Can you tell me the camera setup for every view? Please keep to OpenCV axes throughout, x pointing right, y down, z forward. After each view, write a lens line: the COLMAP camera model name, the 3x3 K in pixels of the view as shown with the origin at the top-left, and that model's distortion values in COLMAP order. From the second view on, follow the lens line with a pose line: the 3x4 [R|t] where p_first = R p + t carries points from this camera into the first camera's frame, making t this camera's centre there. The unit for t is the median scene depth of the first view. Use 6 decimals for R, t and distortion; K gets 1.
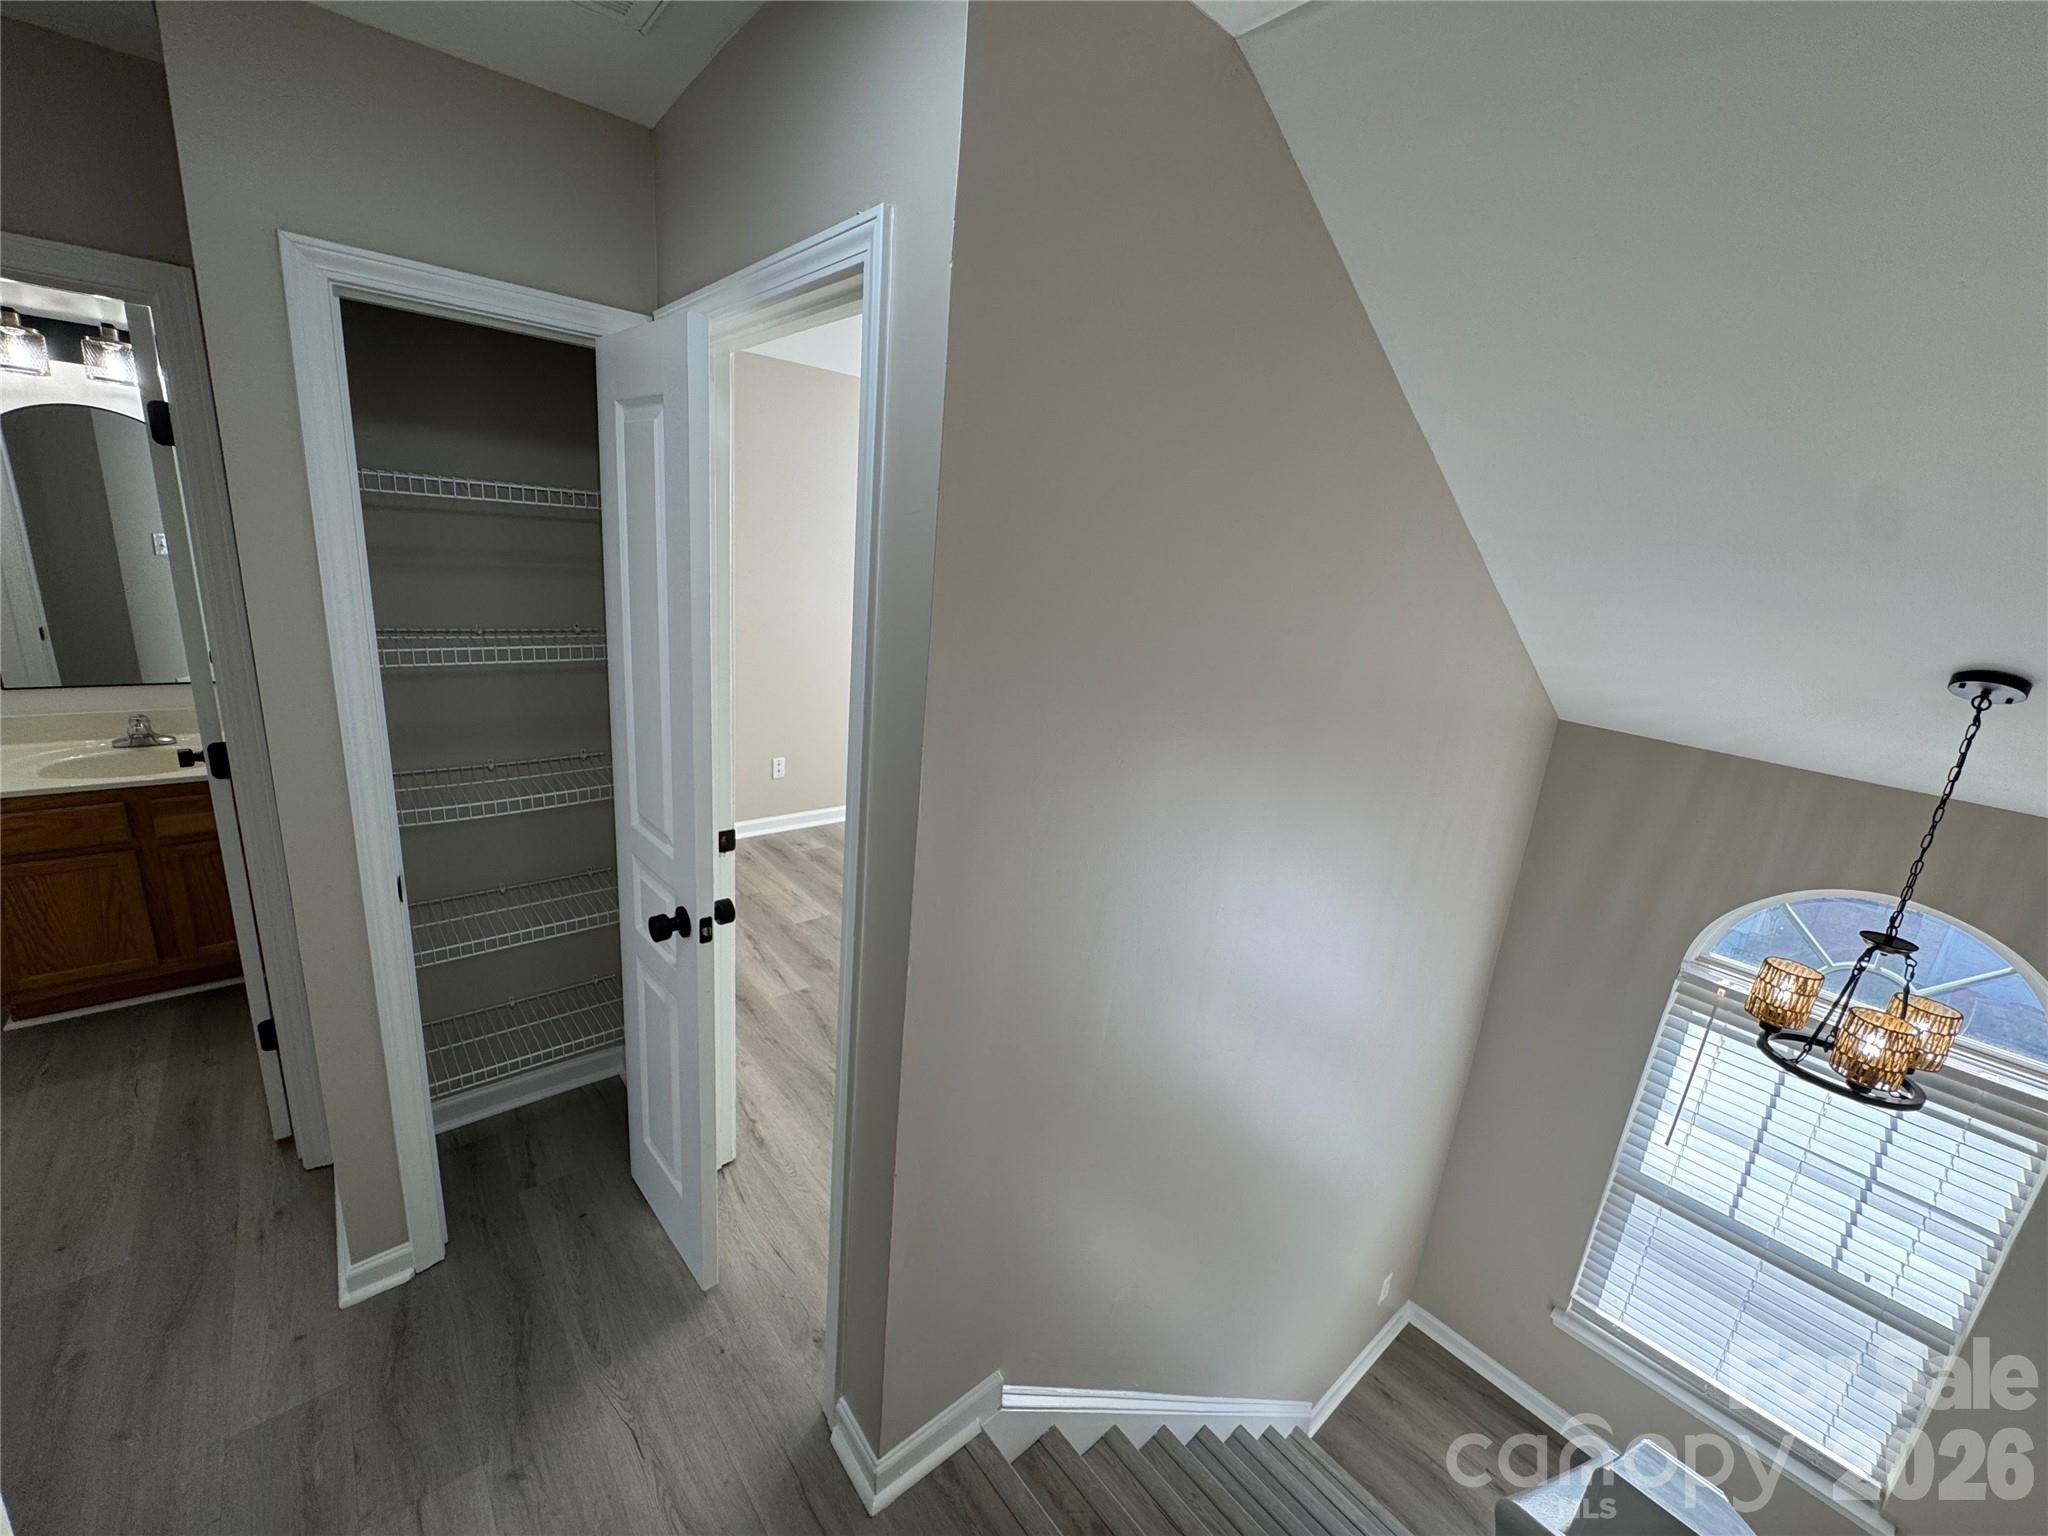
lens RADIAL K [[814.7, 0, 1027.4], [0, 814.7, 764.7], [0, 0, 1]] dist [-0.000851, 0.000454]
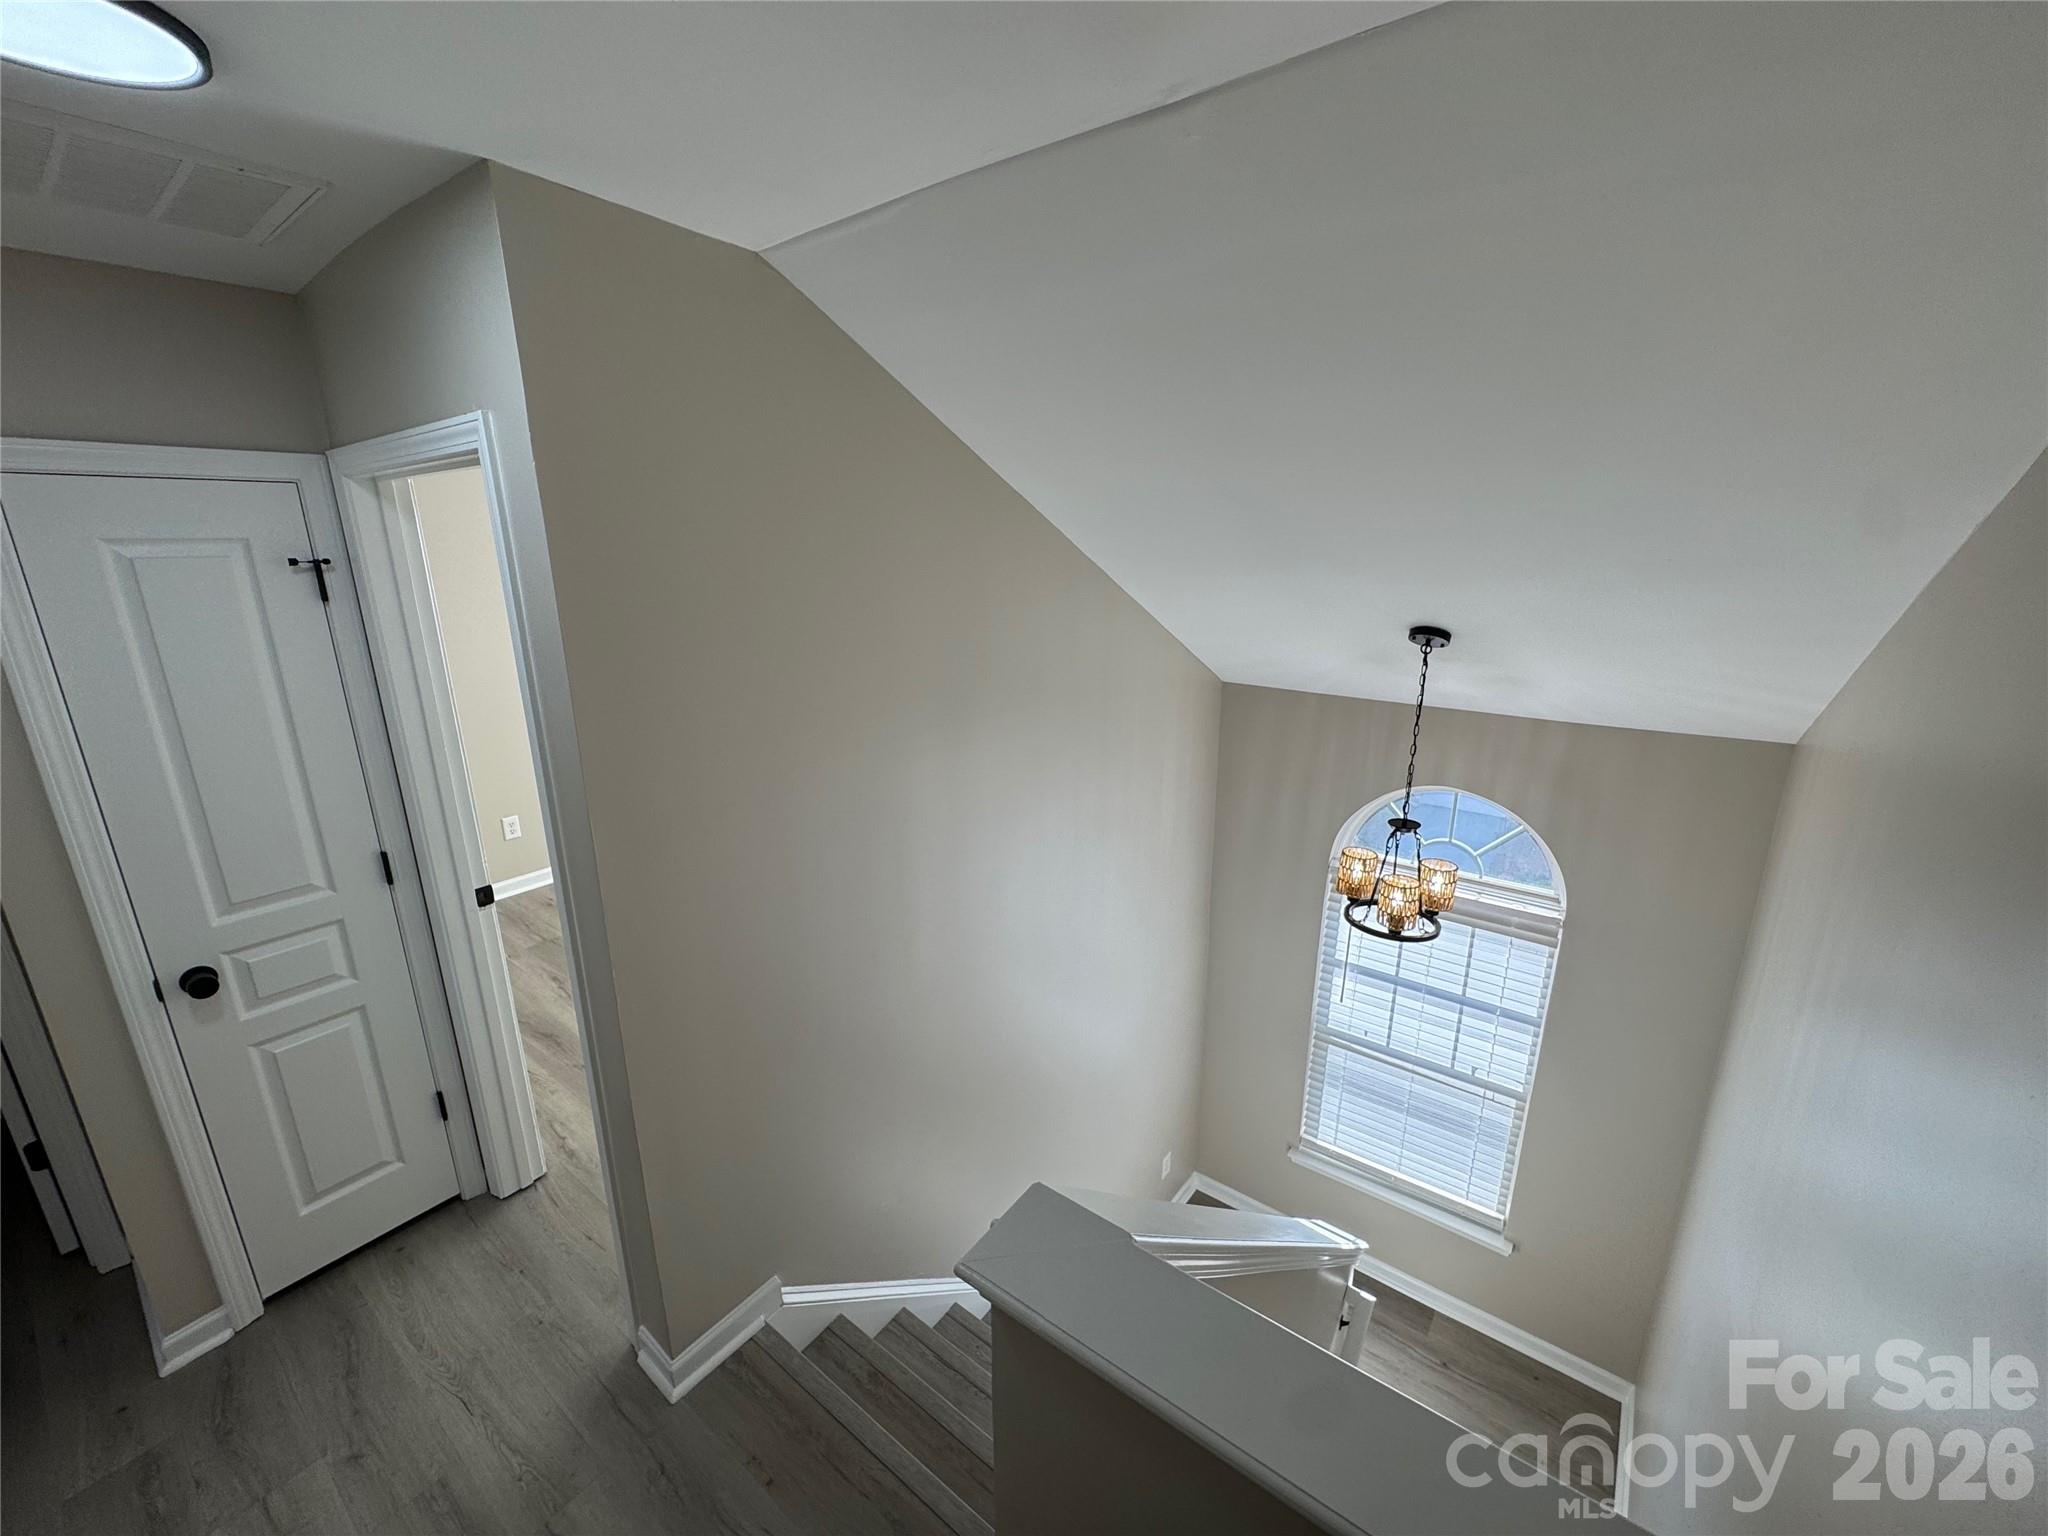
lens RADIAL K [[814.7, 0, 1027.4], [0, 814.7, 764.7], [0, 0, 1]] dist [-0.000851, 0.000454]
pose [[0.974871, -0.144128, 0.169862, 0.212932], [0.140699, 0.989531, 0.032121, -0.018566], [-0.172714, -0.007415, 0.984944, -0.259644]]
